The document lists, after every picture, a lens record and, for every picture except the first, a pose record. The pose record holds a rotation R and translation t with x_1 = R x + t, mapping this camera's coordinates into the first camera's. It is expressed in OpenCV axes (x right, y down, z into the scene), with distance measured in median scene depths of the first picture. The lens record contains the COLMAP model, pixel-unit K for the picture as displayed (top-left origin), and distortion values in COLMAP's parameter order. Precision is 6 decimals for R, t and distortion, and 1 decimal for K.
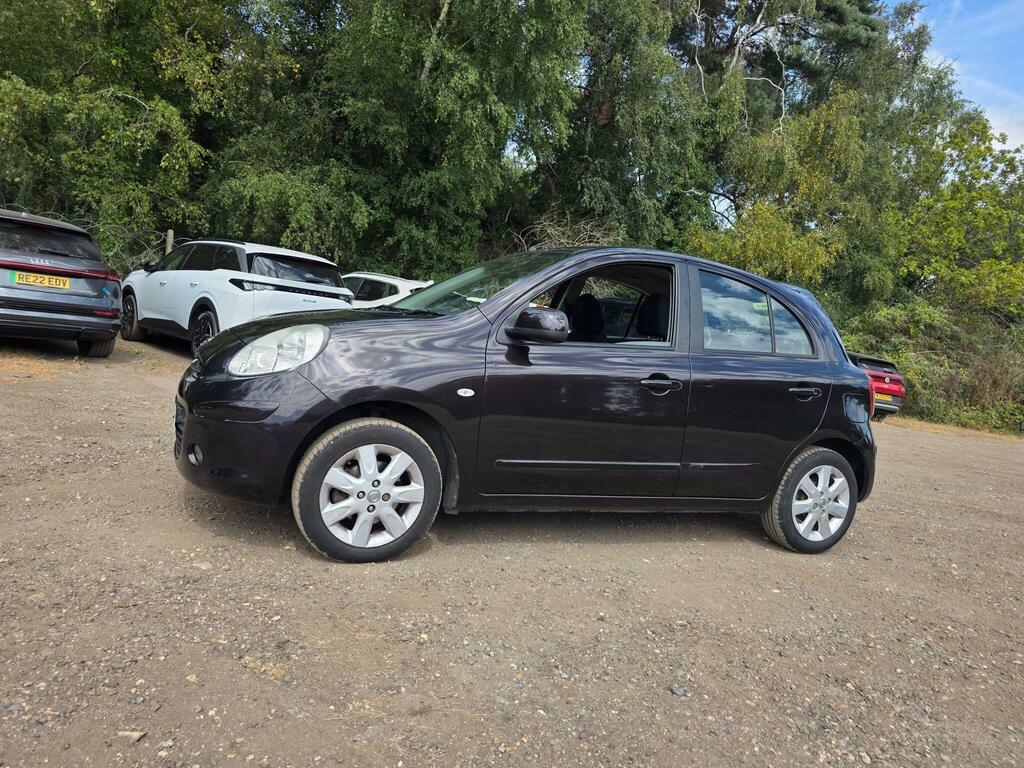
lens RADIAL K [[723.5, 0, 503.0], [0, 723.5, 386.1], [0, 0, 1]] dist [0.052433, -0.050369]
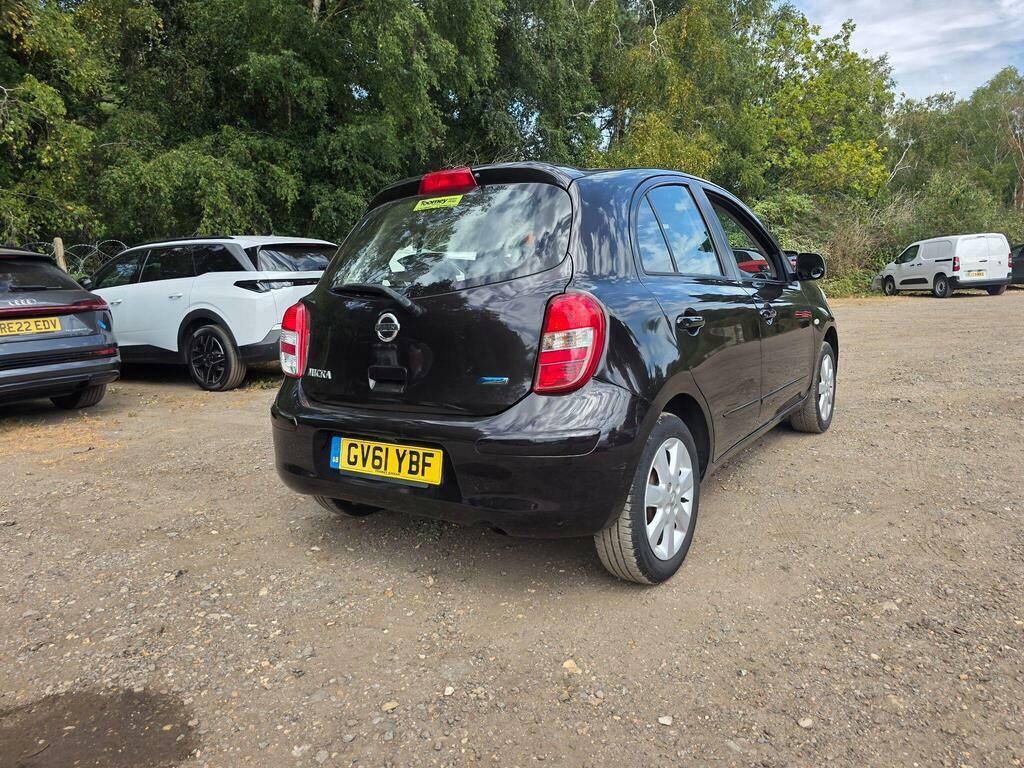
lens RADIAL K [[723.3, 0, 526.8], [0, 723.3, 386.5], [0, 0, 1]] dist [0.049273, -0.046994]
pose [[0.944507, -0.216596, 0.246966, -0.220795], [0.195920, 0.974903, 0.105731, -0.039763], [-0.263669, -0.051479, 0.963239, 0.071095]]
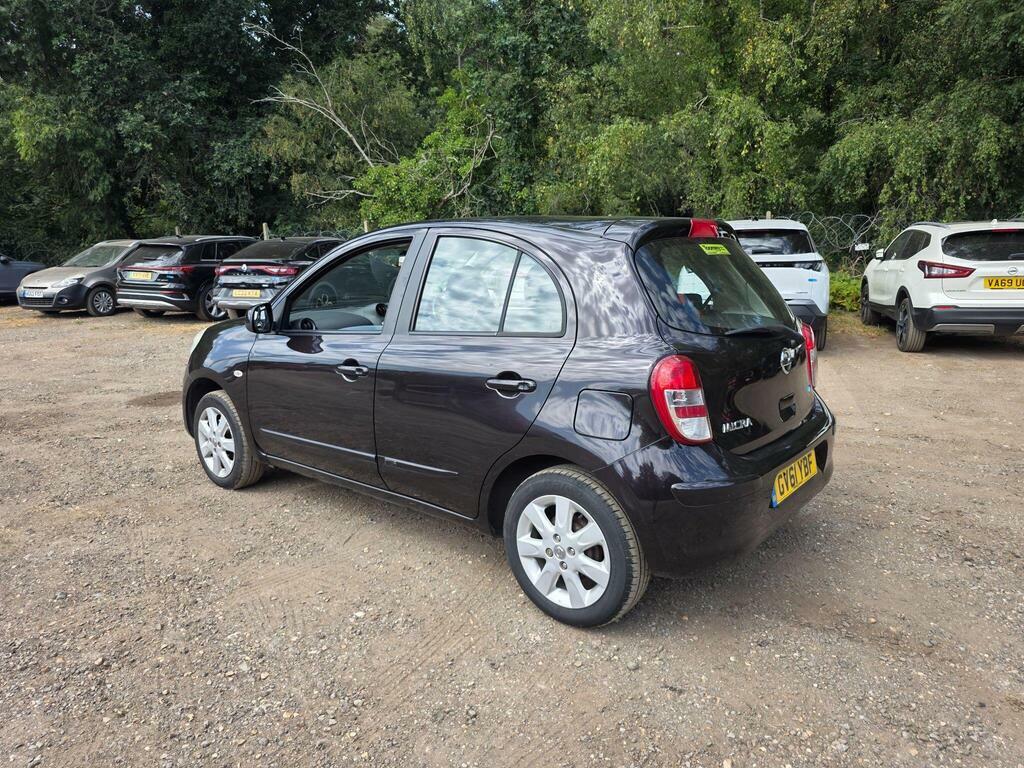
lens RADIAL K [[699.3, 0, 528.4], [0, 699.3, 380.2], [0, 0, 1]] dist [0.036054, -0.036124]
pose [[-0.201421, -0.311757, 0.928567, -0.406081], [0.056322, 0.942742, 0.328733, -0.118374], [-0.977884, 0.118513, -0.172329, 0.414075]]
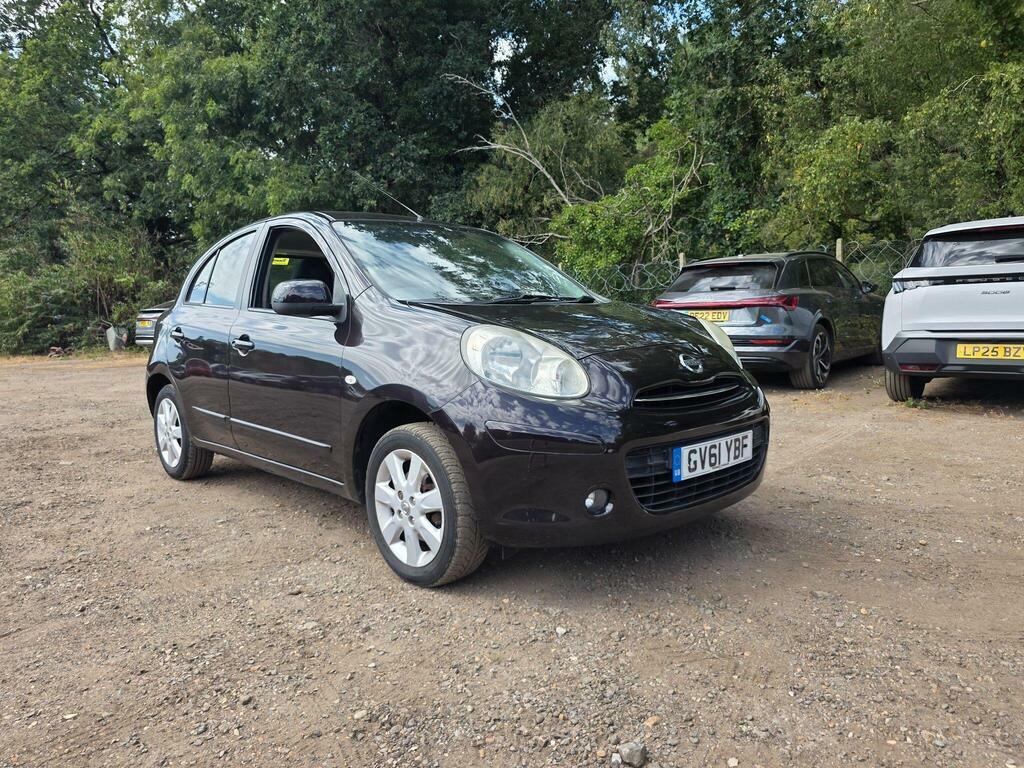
lens RADIAL K [[704.4, 0, 517.3], [0, 704.4, 380.9], [0, 0, 1]] dist [0.043331, -0.043749]
pose [[0.196014, -0.232815, 0.952563, -0.280444], [0.124962, 0.969418, 0.211221, -0.054232], [-0.972606, 0.077632, 0.219112, 0.262950]]
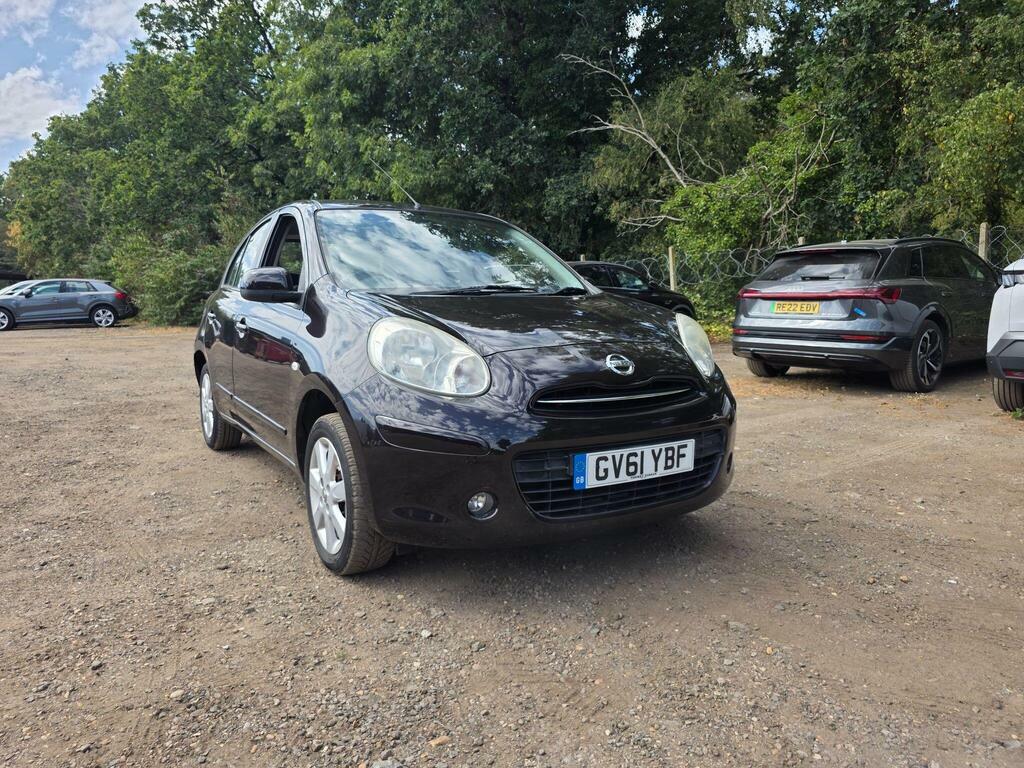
lens RADIAL K [[704.4, 0, 517.3], [0, 704.4, 380.9], [0, 0, 1]] dist [0.043331, -0.043749]
pose [[0.388788, -0.242603, 0.888813, -0.253902], [0.124784, 0.969685, 0.210094, -0.048308], [-0.912838, 0.029228, 0.407274, 0.202099]]
